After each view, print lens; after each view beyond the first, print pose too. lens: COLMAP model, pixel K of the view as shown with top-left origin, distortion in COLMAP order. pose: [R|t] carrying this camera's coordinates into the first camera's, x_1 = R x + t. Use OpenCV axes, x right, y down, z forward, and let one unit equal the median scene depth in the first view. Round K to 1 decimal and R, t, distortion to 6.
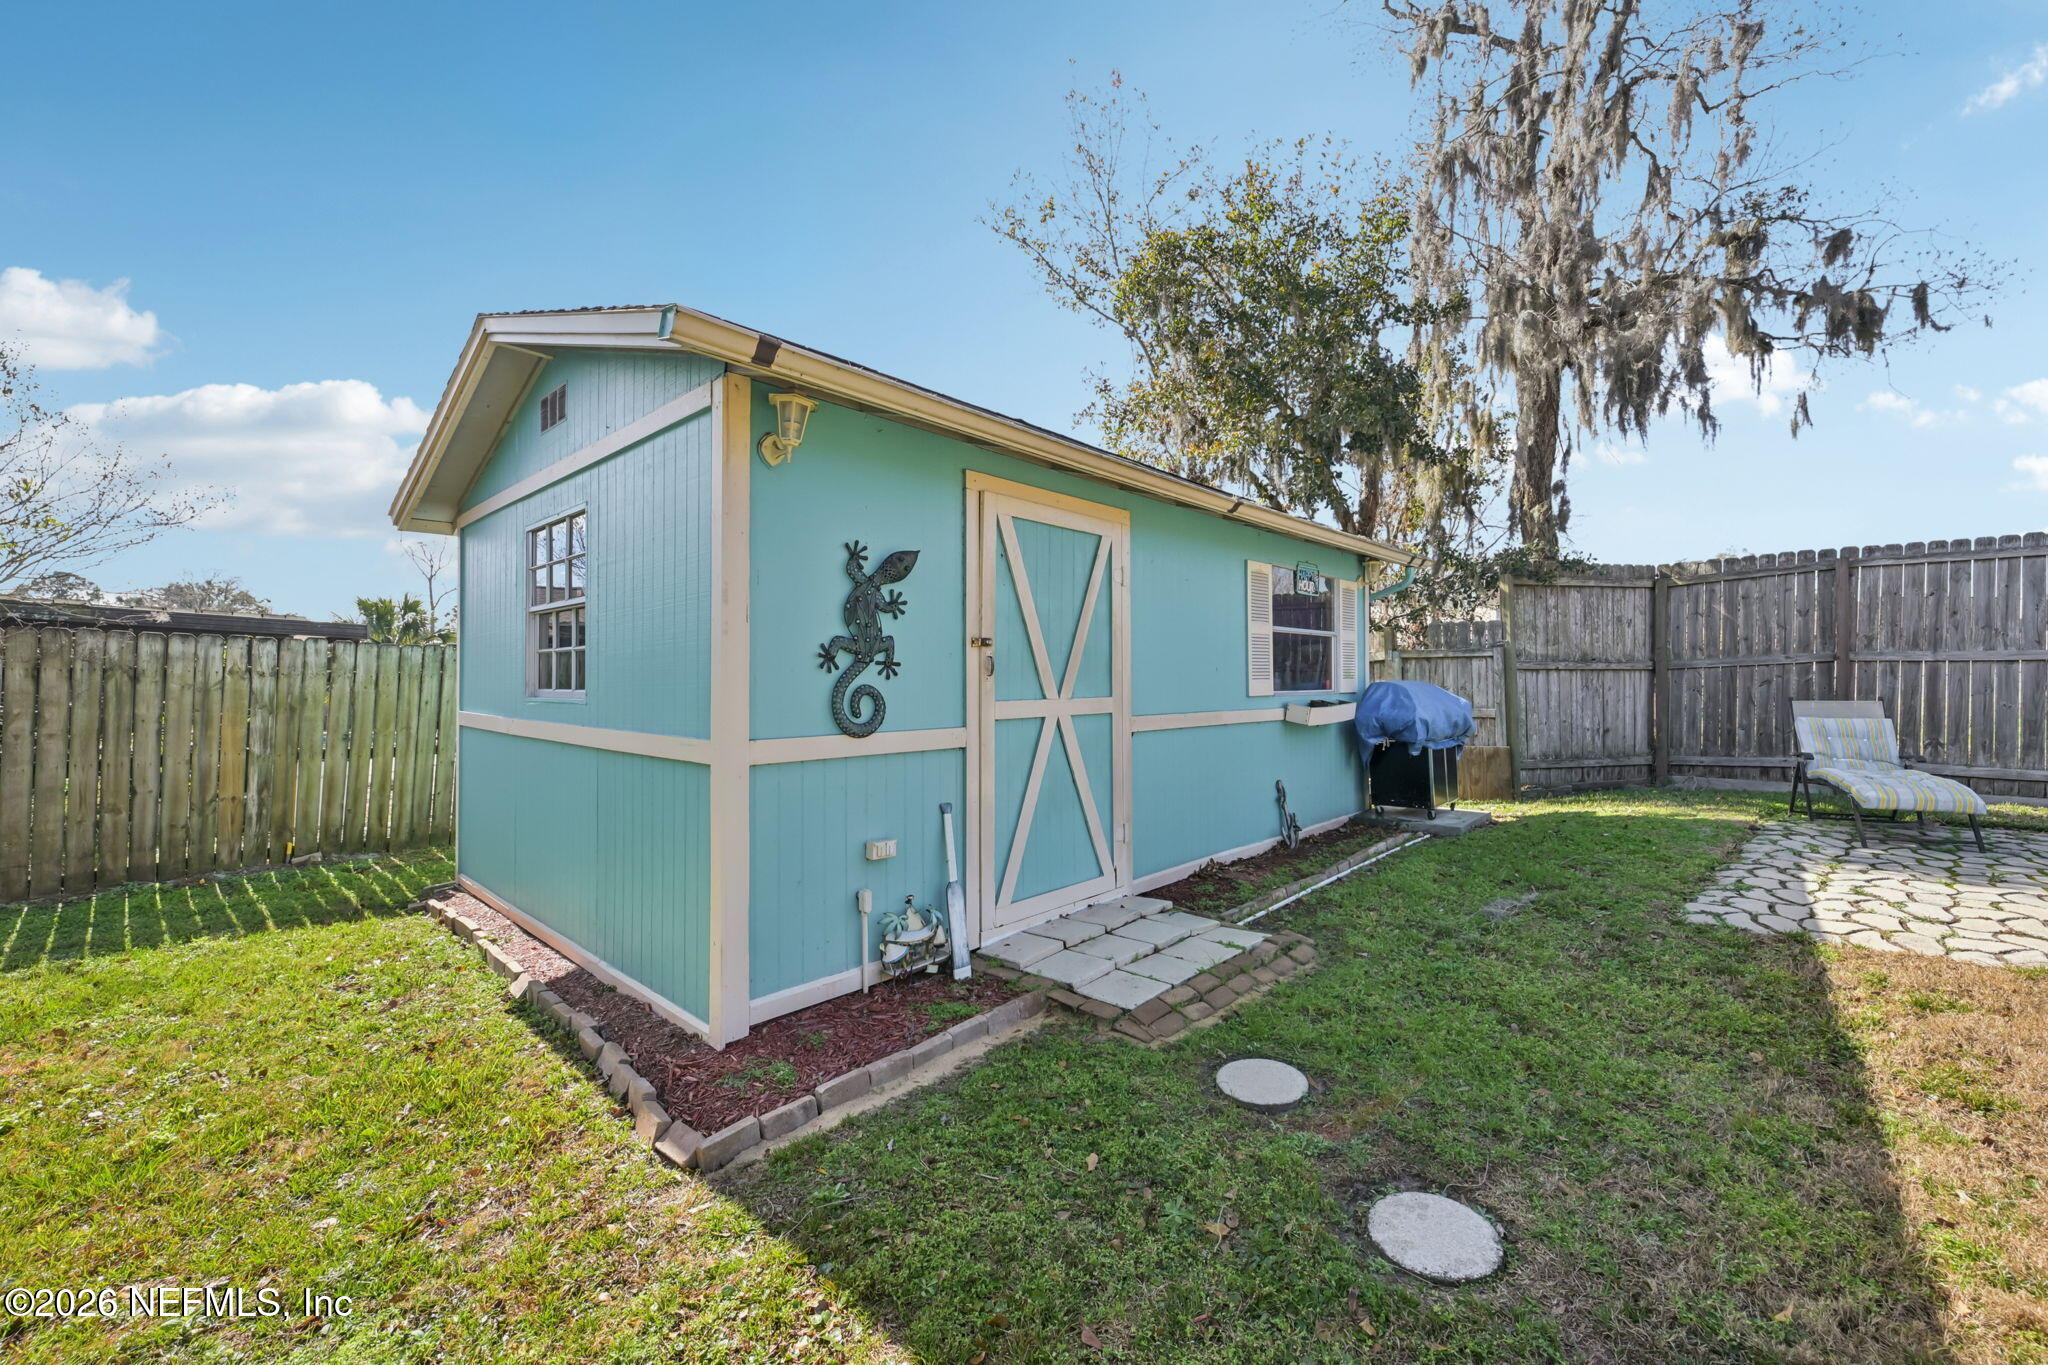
lens RADIAL K [[800.8, 0, 1024.0], [0, 800.8, 682.5], [0, 0, 1]] dist [0.000127, -0.000074]
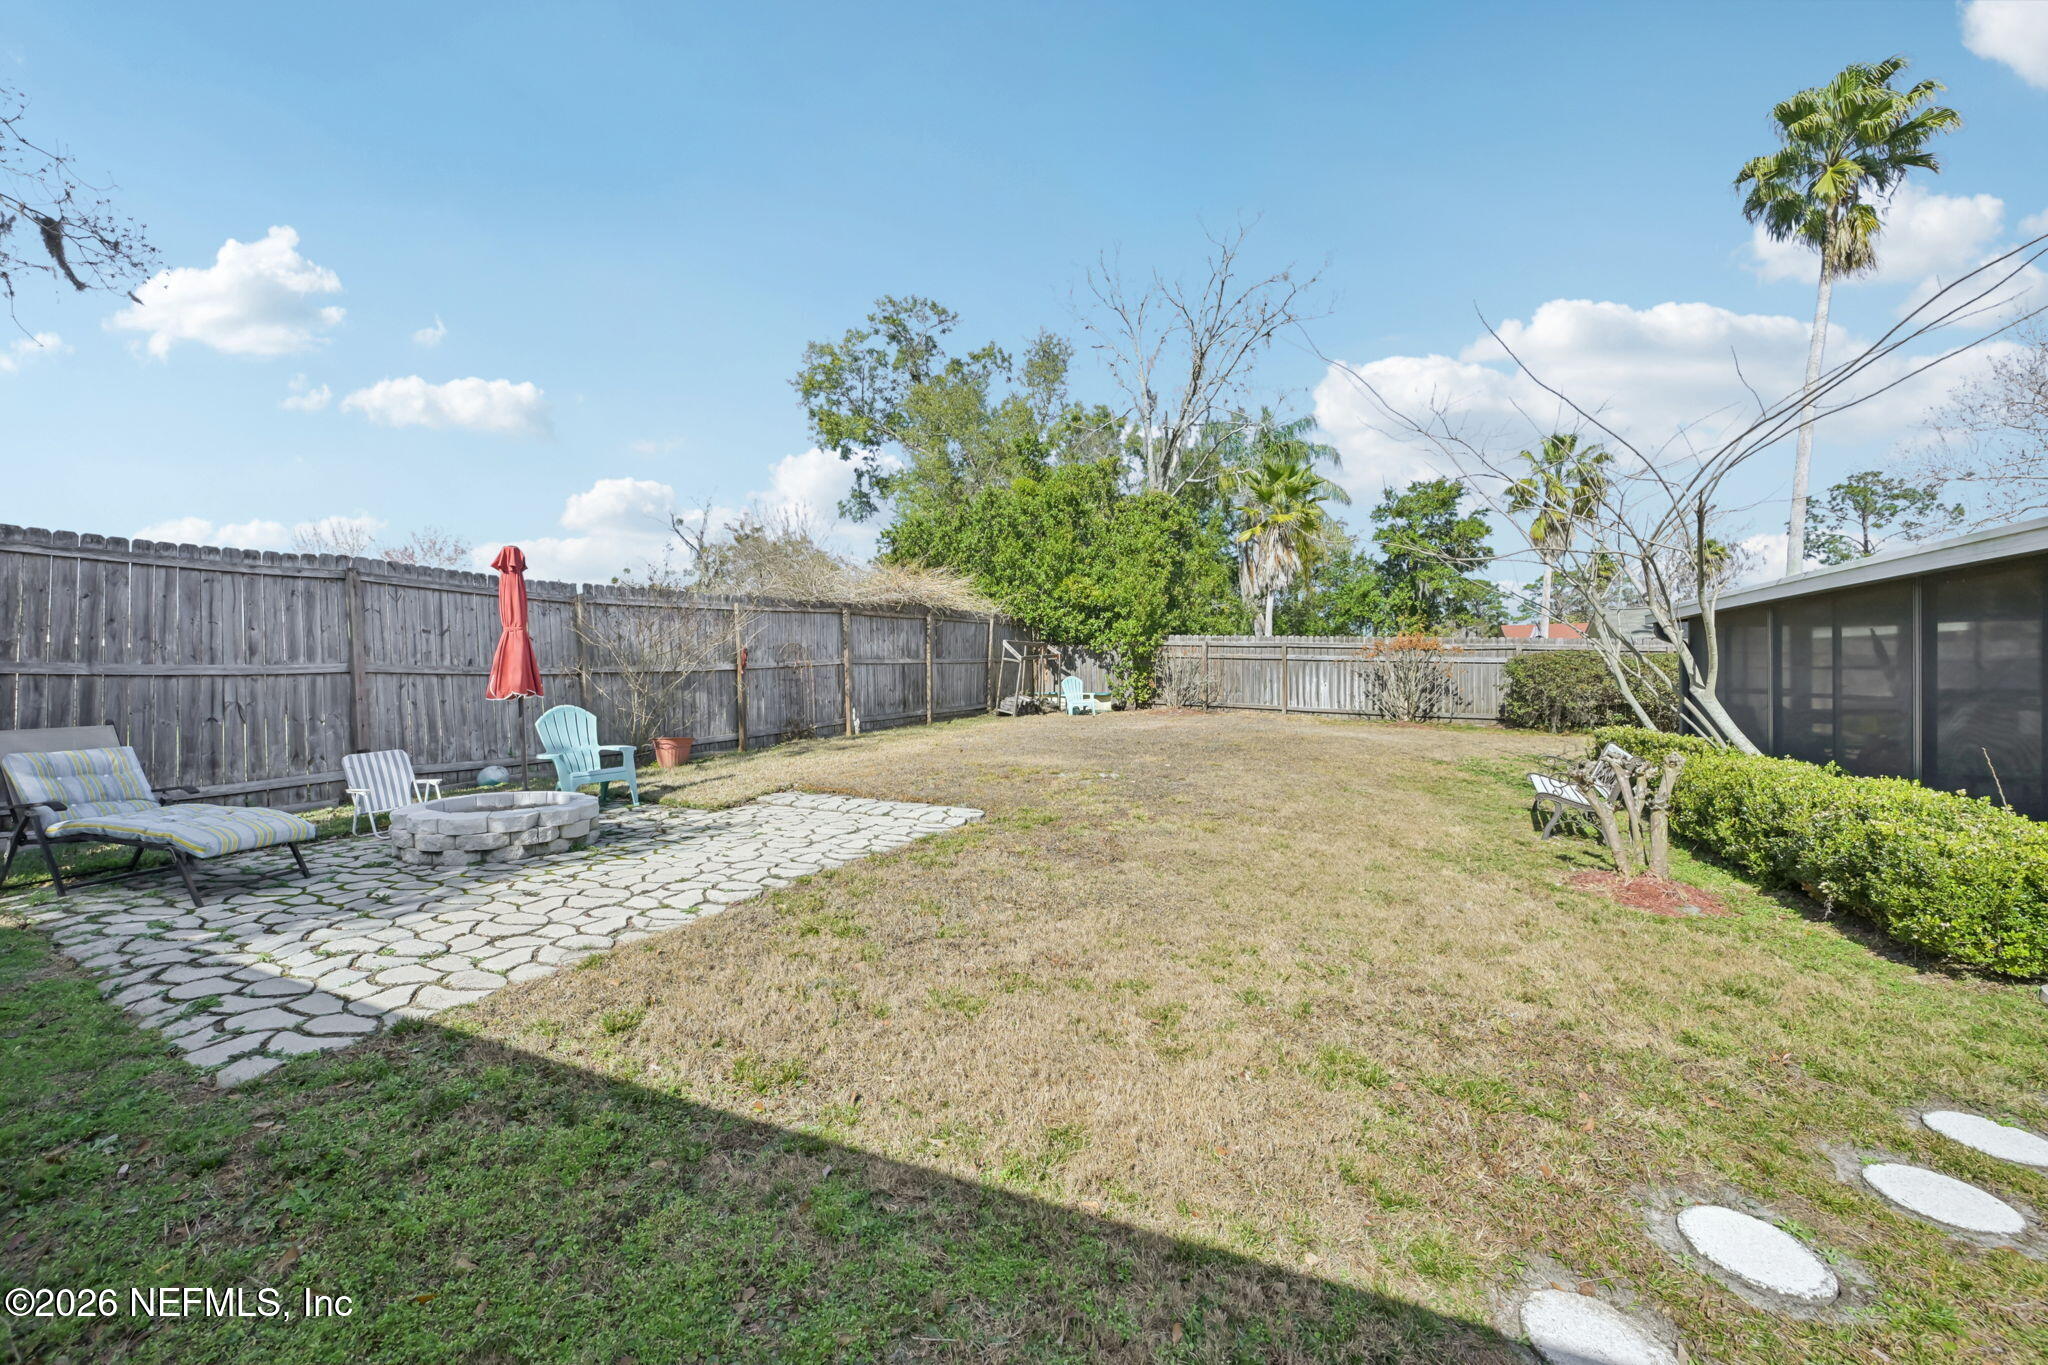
lens RADIAL K [[800.8, 0, 1024.0], [0, 800.8, 682.5], [0, 0, 1]] dist [0.000127, -0.000074]
pose [[-0.335987, -0.002330, 0.941864, 0.003889], [0.013009, 0.999890, 0.007114, -0.012626], [-0.941777, 0.014643, -0.335919, 0.365119]]
